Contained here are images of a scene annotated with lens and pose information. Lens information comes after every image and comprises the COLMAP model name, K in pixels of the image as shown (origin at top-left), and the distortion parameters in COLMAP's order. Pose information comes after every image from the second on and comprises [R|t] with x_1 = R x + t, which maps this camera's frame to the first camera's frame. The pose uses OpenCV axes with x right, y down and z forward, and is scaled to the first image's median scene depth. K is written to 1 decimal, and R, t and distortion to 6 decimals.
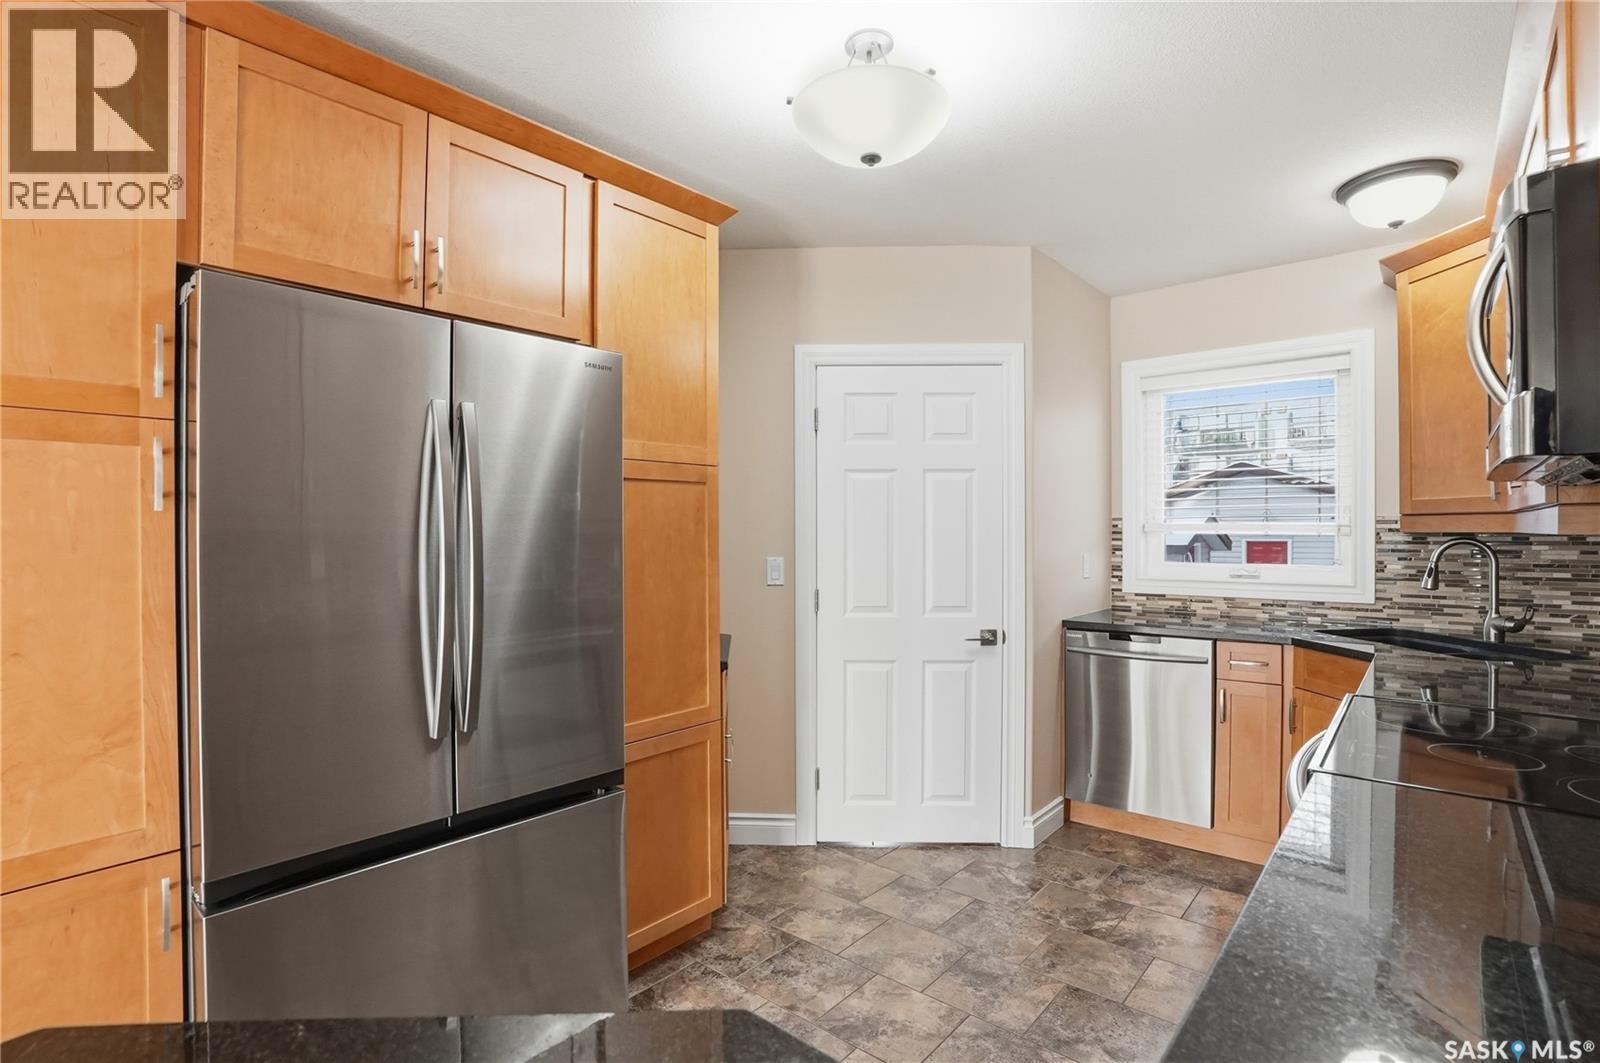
lens RADIAL K [[789.3, 0, 800.0], [0, 789.3, 531.5], [0, 0, 1]] dist [-0.000741, 0.000103]
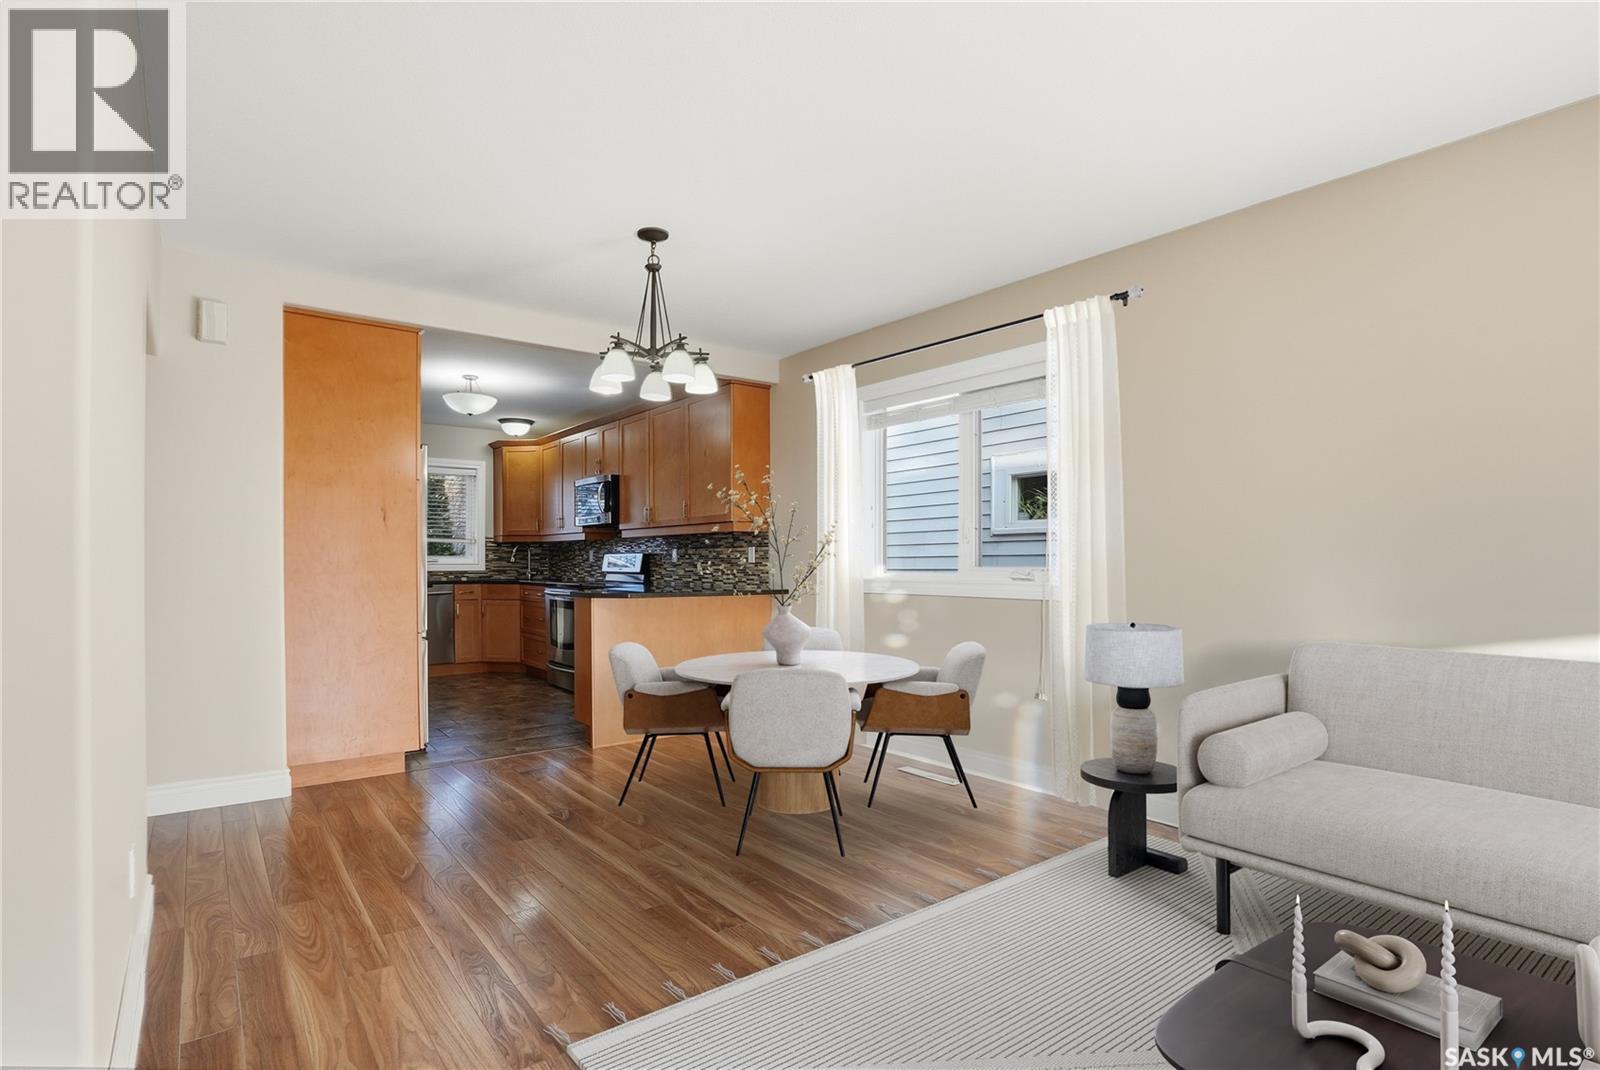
lens RADIAL K [[848.9, 0, 793.2], [0, 848.9, 574.2], [0, 0, 1]] dist [-0.000253, 0.000001]
pose [[0.240181, -0.006289, 0.970708, -1.749713], [0.001292, 0.999980, 0.006159, 0.090556], [-0.970727, -0.000225, 0.240184, -0.645322]]
